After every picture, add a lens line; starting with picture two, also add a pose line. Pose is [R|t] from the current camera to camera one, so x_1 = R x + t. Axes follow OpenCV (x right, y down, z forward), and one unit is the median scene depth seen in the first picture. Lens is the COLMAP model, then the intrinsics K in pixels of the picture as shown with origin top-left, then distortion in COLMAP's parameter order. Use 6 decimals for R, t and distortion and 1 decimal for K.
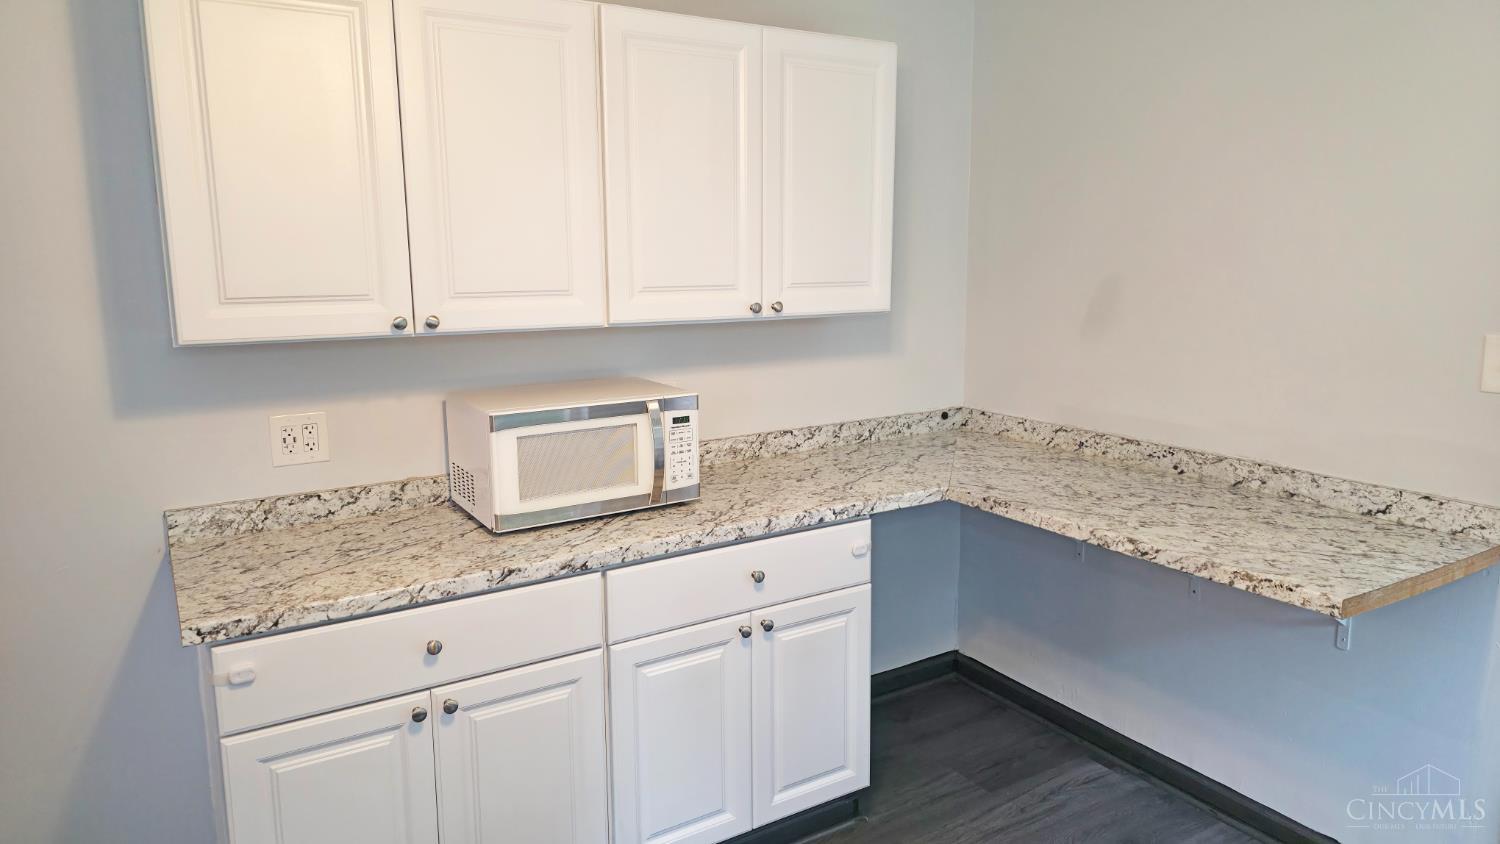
lens RADIAL K [[1007.1, 0, 751.4], [0, 1007.1, 420.1], [0, 0, 1]] dist [0.002754, -0.000814]
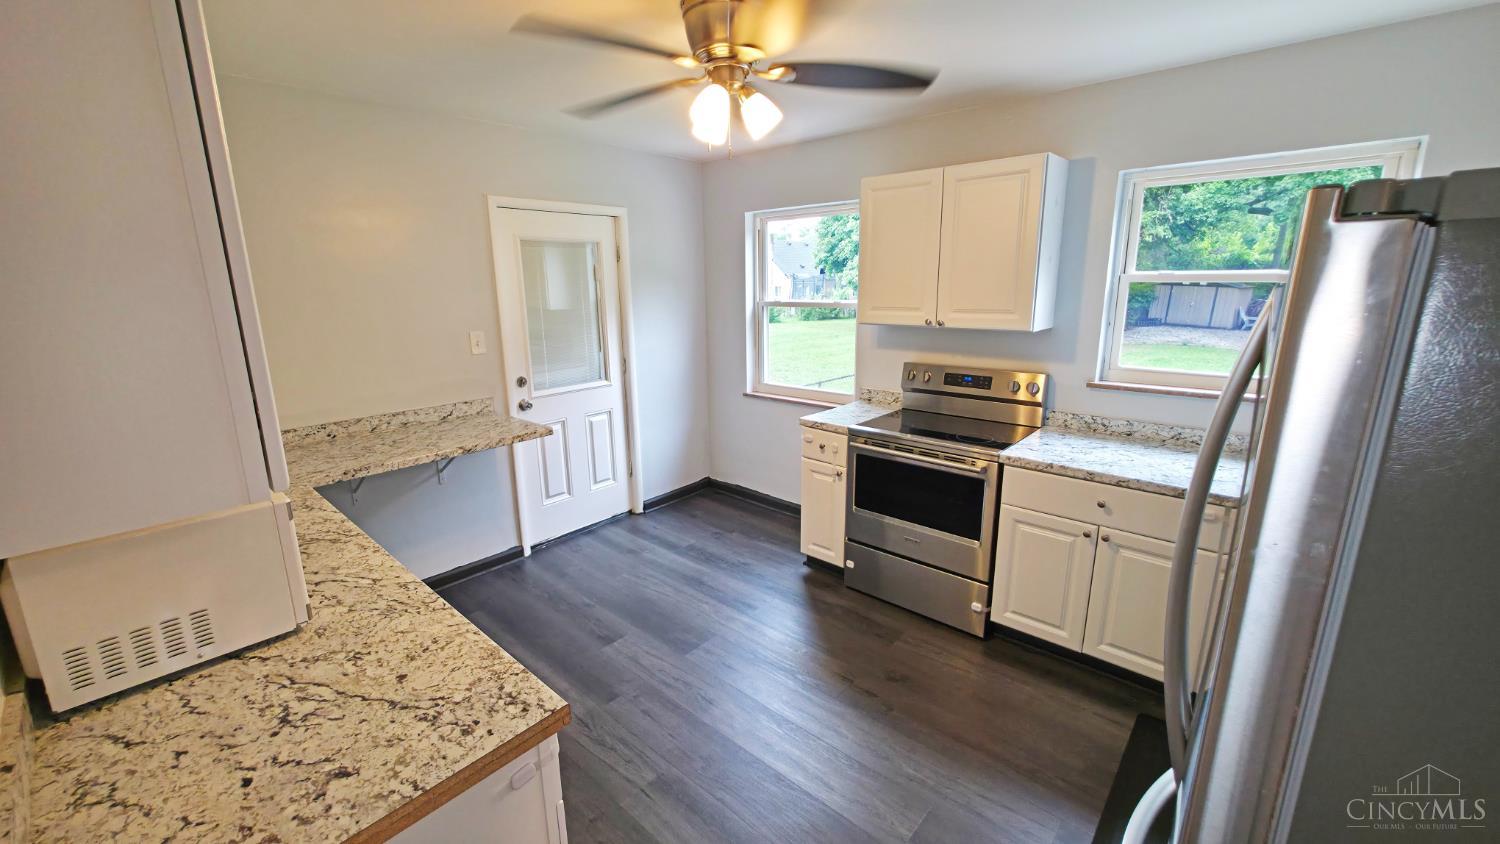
lens RADIAL K [[599.8, 0, 750.7], [0, 599.8, 419.9], [0, 0, 1]] dist [0.001232, 0.000011]
pose [[-0.277135, -0.216300, 0.936168, -0.857825], [0.182098, 0.944850, 0.272213, -0.148221], [-0.943417, 0.245914, -0.222464, 0.685028]]
